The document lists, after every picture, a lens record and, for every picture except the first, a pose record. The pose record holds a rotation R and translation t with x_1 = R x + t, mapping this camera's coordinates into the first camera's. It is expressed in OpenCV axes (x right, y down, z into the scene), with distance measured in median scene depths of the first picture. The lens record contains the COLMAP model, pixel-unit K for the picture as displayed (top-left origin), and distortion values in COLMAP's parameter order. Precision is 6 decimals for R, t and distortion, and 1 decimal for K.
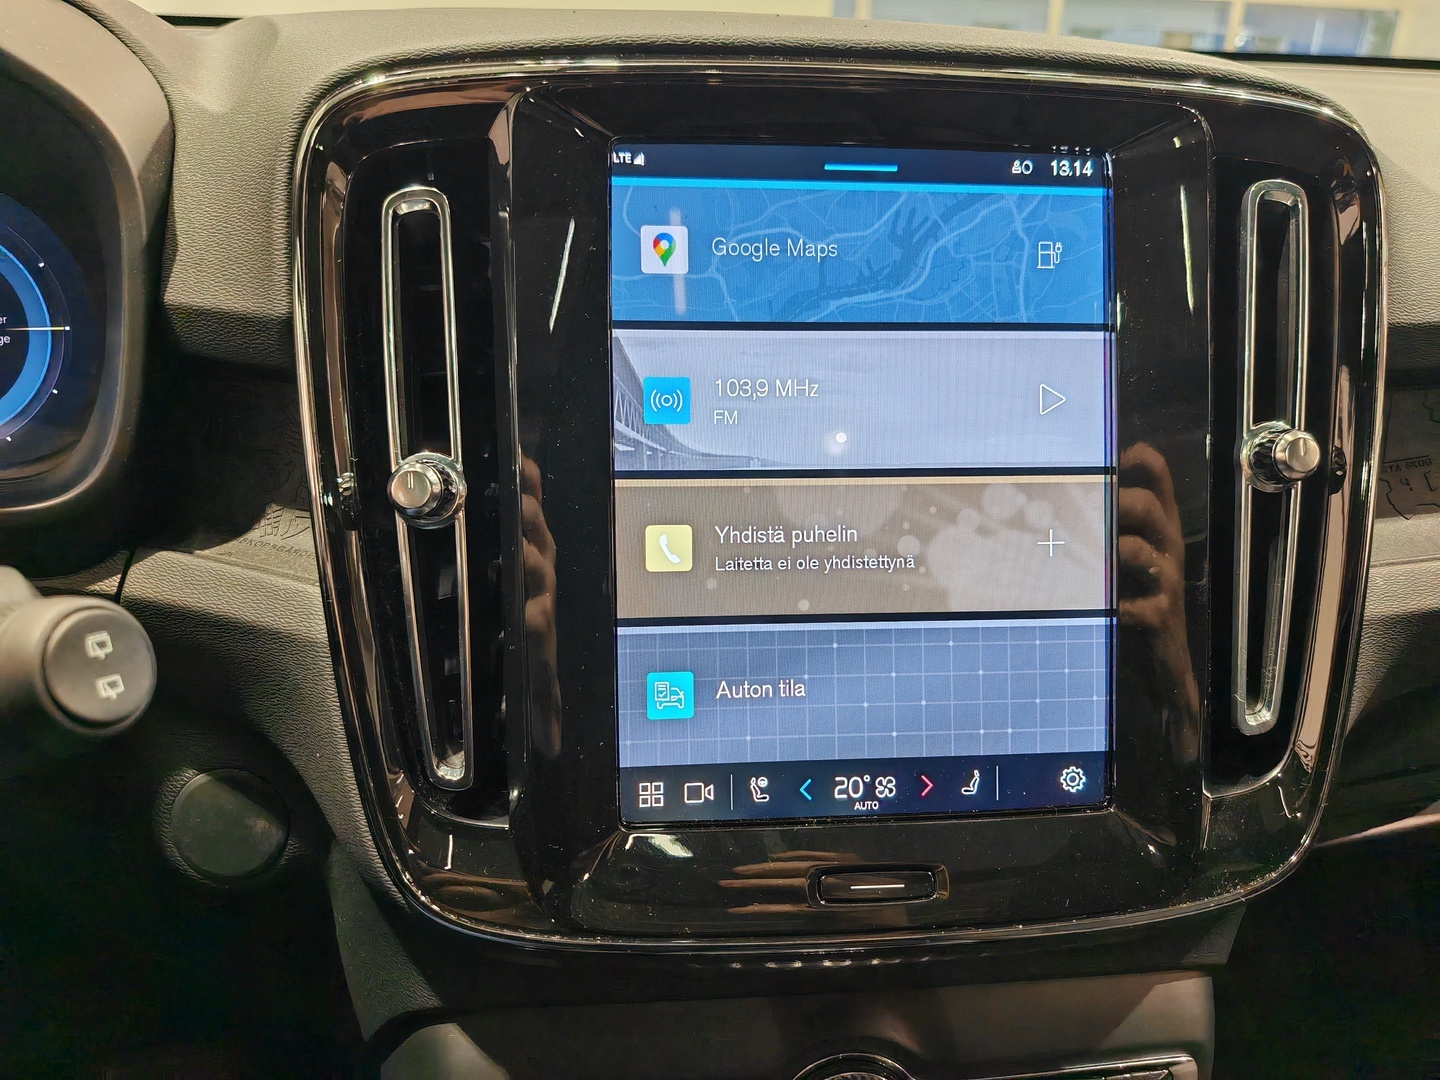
lens RADIAL K [[1072.5, 0, 720.0], [0, 1072.5, 540.0], [0, 0, 1]] dist [0.039147, -0.002654]
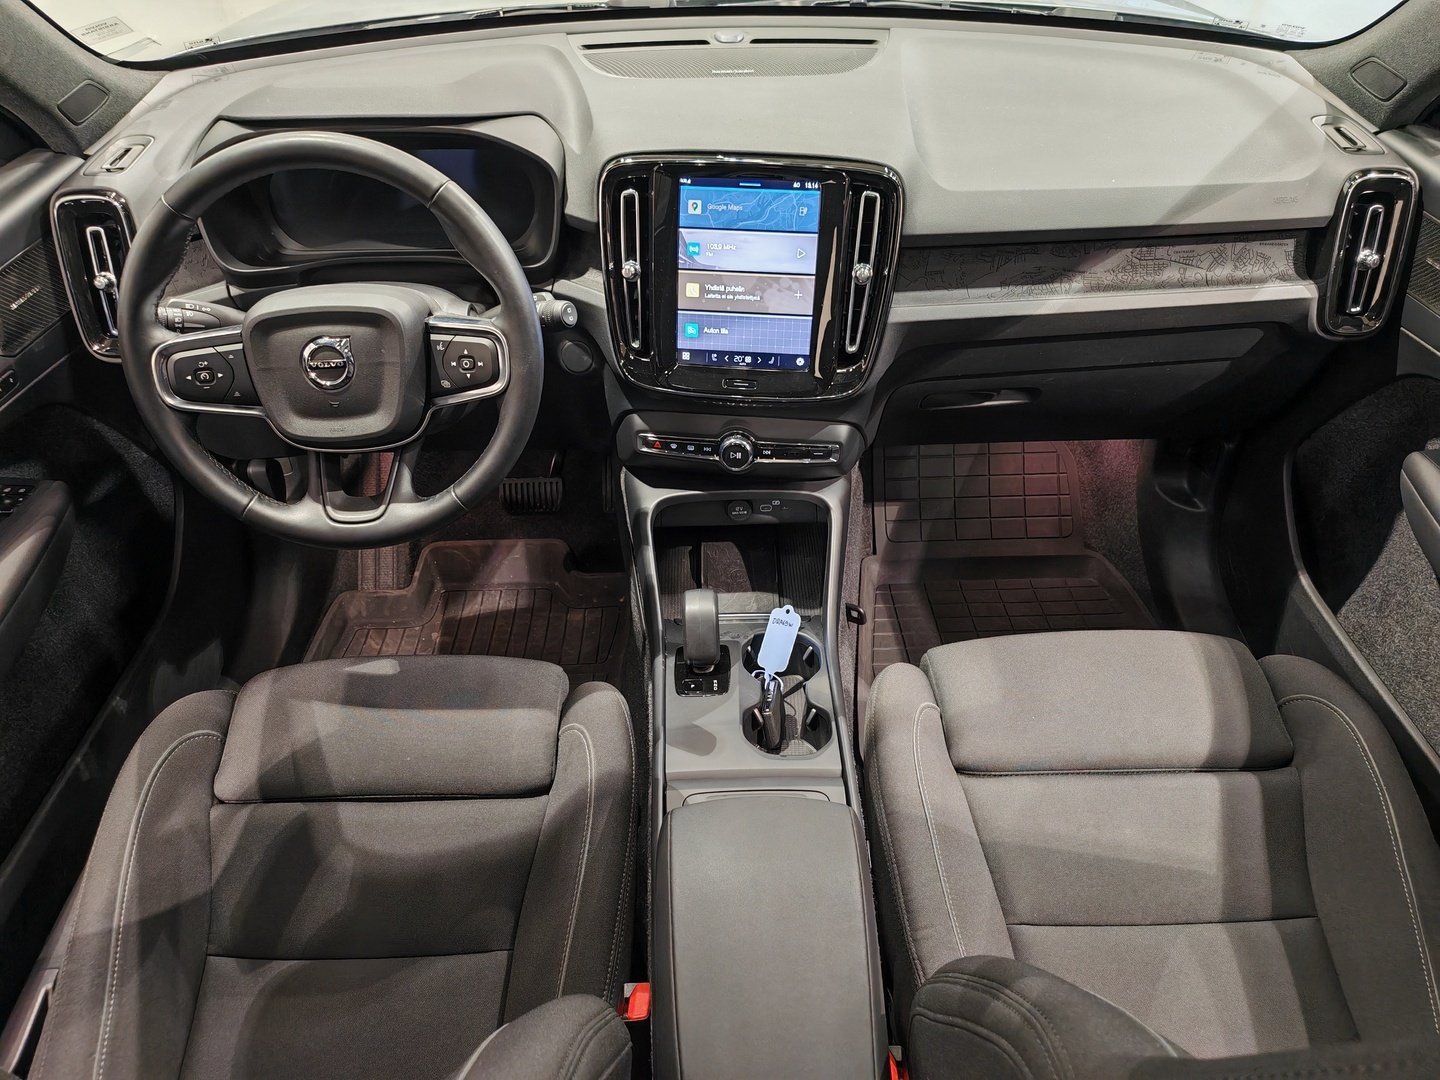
lens RADIAL K [[1072.5, 0, 720.0], [0, 1072.5, 540.0], [0, 0, 1]] dist [0.039147, -0.002654]
pose [[0.976423, 0.112783, -0.184062, 0.823838], [-0.047547, 0.944086, 0.326253, -0.392889], [0.210566, -0.309809, 0.927189, -2.693936]]
